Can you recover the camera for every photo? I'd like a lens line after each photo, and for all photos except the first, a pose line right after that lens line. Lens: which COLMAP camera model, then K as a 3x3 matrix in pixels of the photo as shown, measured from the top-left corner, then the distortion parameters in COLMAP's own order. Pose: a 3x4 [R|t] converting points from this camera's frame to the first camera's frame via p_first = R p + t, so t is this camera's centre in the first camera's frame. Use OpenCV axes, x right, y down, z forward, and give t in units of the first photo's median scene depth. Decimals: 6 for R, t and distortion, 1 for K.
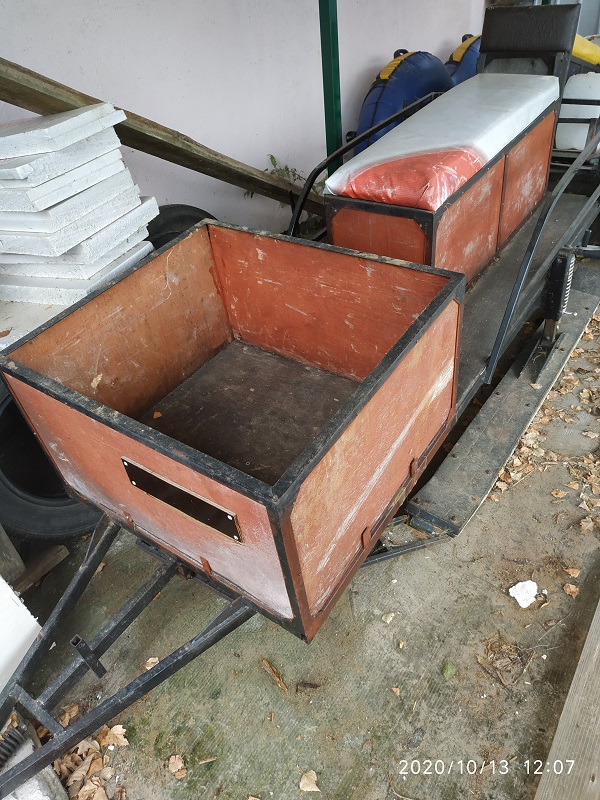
lens RADIAL K [[572.1, 0, 287.1], [0, 572.1, 403.1], [0, 0, 1]] dist [-0.025144, -0.004178]
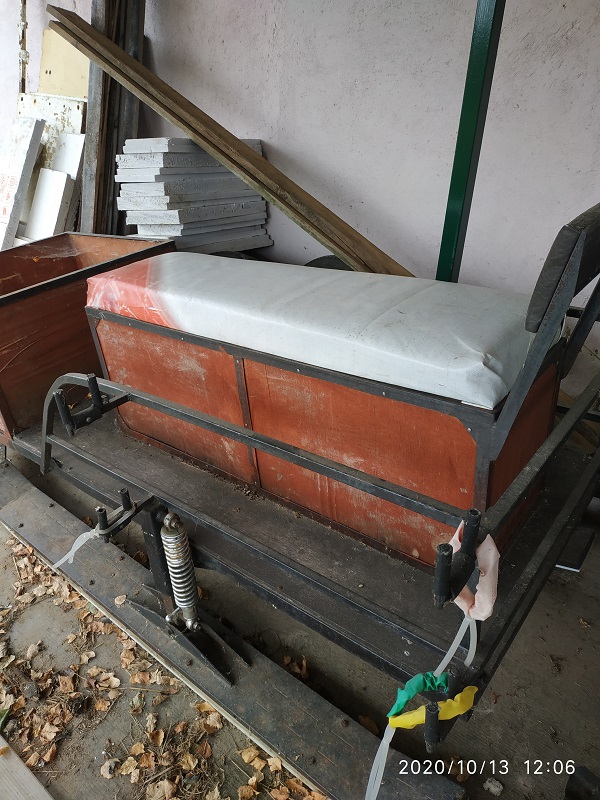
lens RADIAL K [[572.1, 0, 300.2], [0, 572.1, 401.6], [0, 0, 1]] dist [-0.025144, -0.004178]
pose [[-0.049354, 0.589799, -0.806040, 1.159230], [-0.576554, 0.642161, 0.505188, -0.958674], [0.815567, 0.489658, 0.308358, 1.075429]]
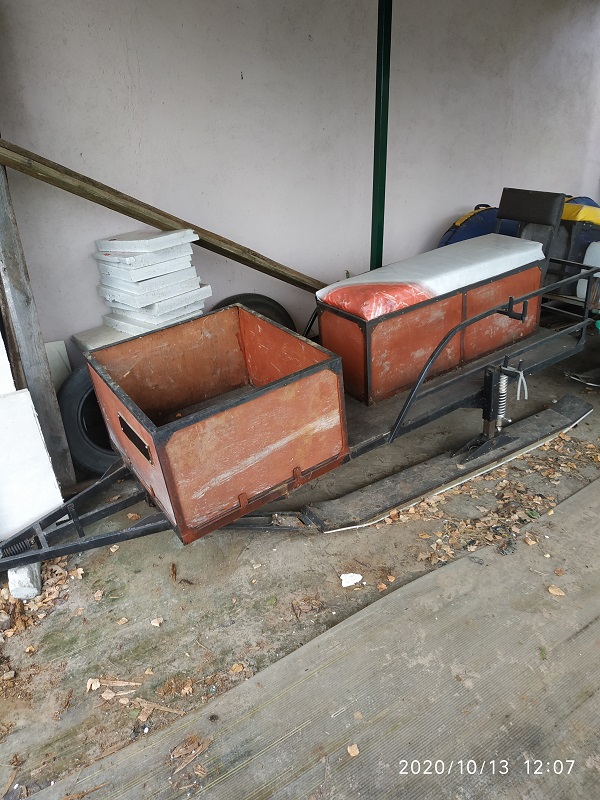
lens RADIAL K [[572.1, 0, 292.6], [0, 572.1, 400.0], [0, 0, 1]] dist [-0.025144, -0.004178]
pose [[0.932480, 0.205397, -0.297143, 0.566373], [-0.250810, 0.960139, -0.123395, 0.103846], [0.259953, 0.189590, 0.946826, -0.451534]]
